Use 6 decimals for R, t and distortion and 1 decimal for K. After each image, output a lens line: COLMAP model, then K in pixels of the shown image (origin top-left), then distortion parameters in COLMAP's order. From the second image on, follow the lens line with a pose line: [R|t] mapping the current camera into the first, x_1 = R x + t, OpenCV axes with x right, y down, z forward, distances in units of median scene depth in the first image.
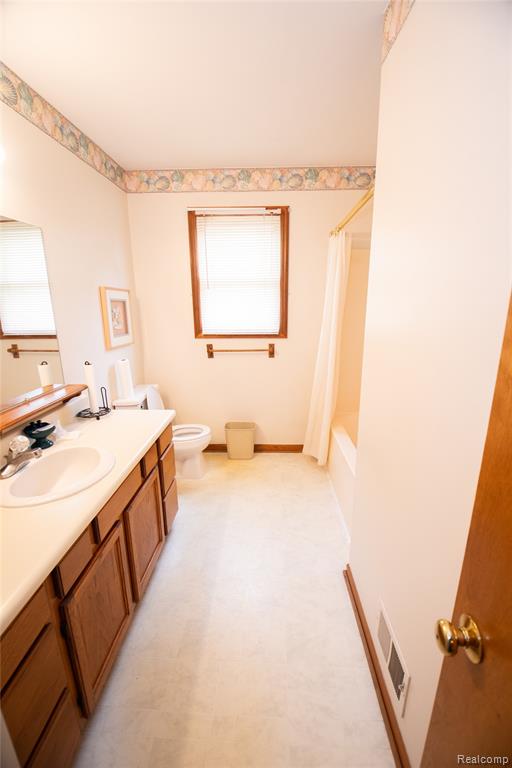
lens RADIAL K [[336.4, 0, 256.1], [0, 336.4, 388.8], [0, 0, 1]] dist [0.020225, -0.029595]
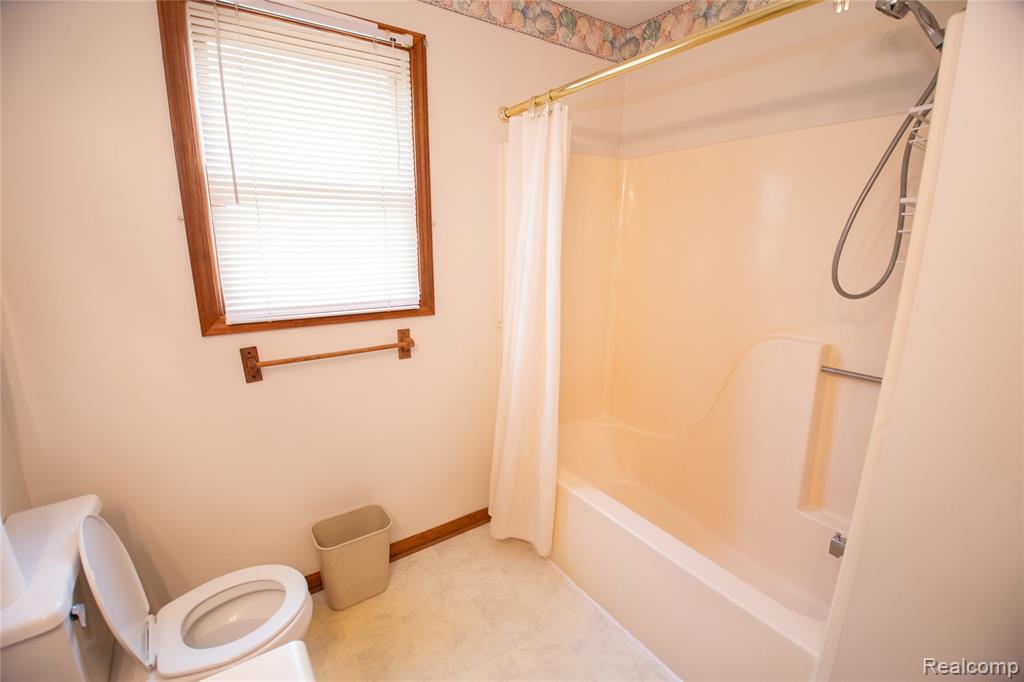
lens RADIAL K [[448.6, 0, 507.7], [0, 448.6, 344.0], [0, 0, 1]] dist [0.020225, -0.029595]
pose [[0.806729, -0.124437, 0.577672, -0.198832], [0.144086, 0.989493, 0.011929, -0.101389], [-0.573086, 0.073611, 0.816182, 0.414322]]
